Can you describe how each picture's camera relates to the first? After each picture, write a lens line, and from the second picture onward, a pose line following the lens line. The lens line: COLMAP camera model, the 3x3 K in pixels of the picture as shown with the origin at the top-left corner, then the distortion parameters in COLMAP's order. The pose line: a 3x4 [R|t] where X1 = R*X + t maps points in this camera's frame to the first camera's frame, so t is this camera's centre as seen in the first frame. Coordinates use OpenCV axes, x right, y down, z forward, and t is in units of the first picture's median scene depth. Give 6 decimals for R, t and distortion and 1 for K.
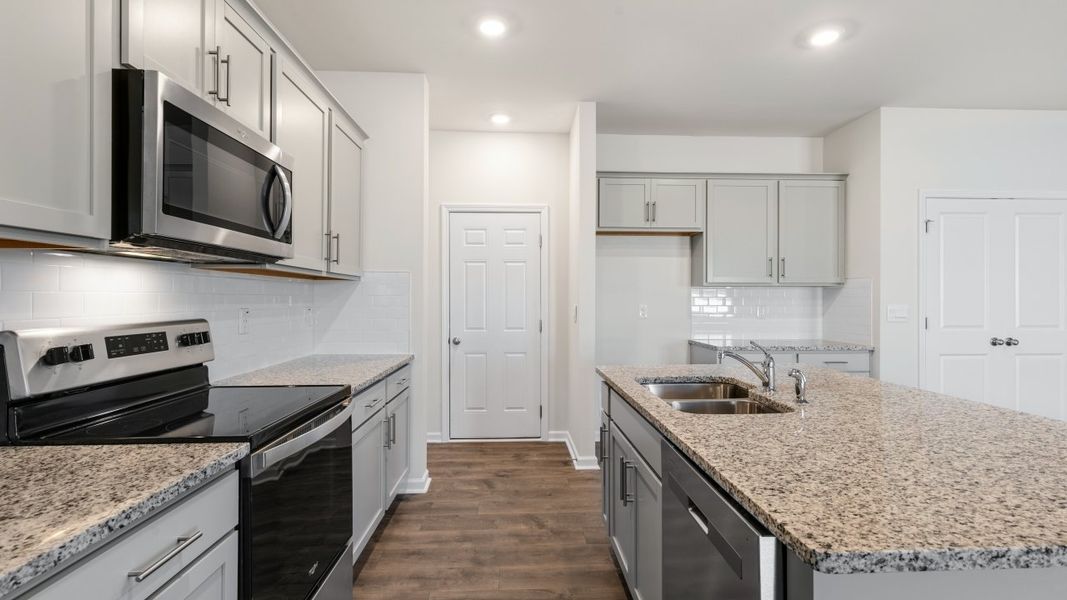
lens RADIAL K [[488.4, 0, 544.1], [0, 488.4, 287.3], [0, 0, 1]] dist [-0.010800, -0.000288]
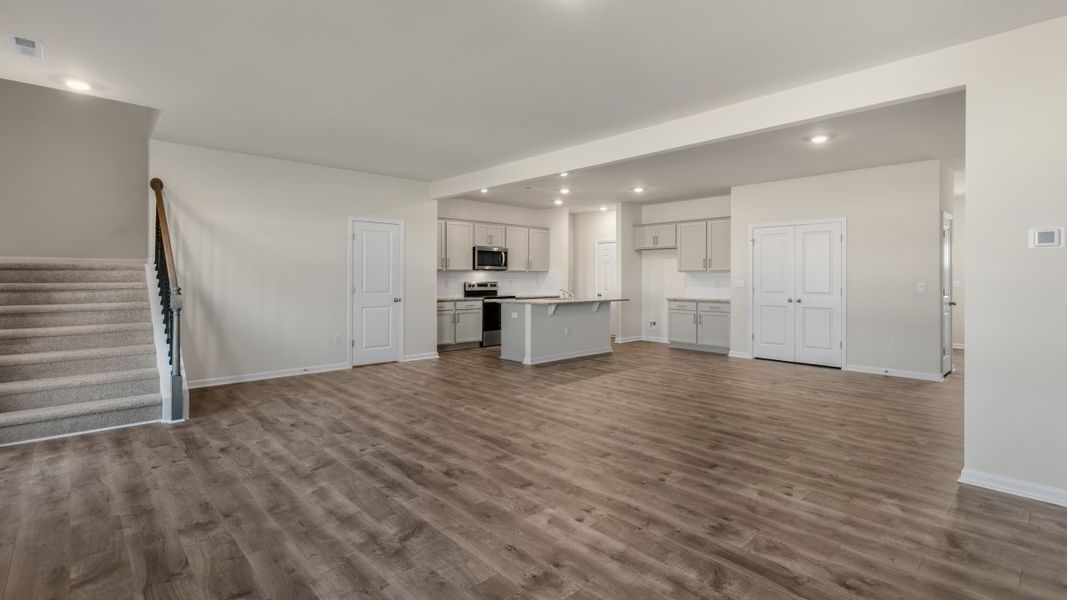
lens RADIAL K [[492.9, 0, 536.4], [0, 492.9, 295.8], [0, 0, 1]] dist [0.006705, 0.000097]
pose [[0.634687, 0.024548, -0.772380, 1.733166], [0.016909, 0.998815, 0.045639, -0.009414], [0.772585, -0.042027, 0.633519, -0.952622]]
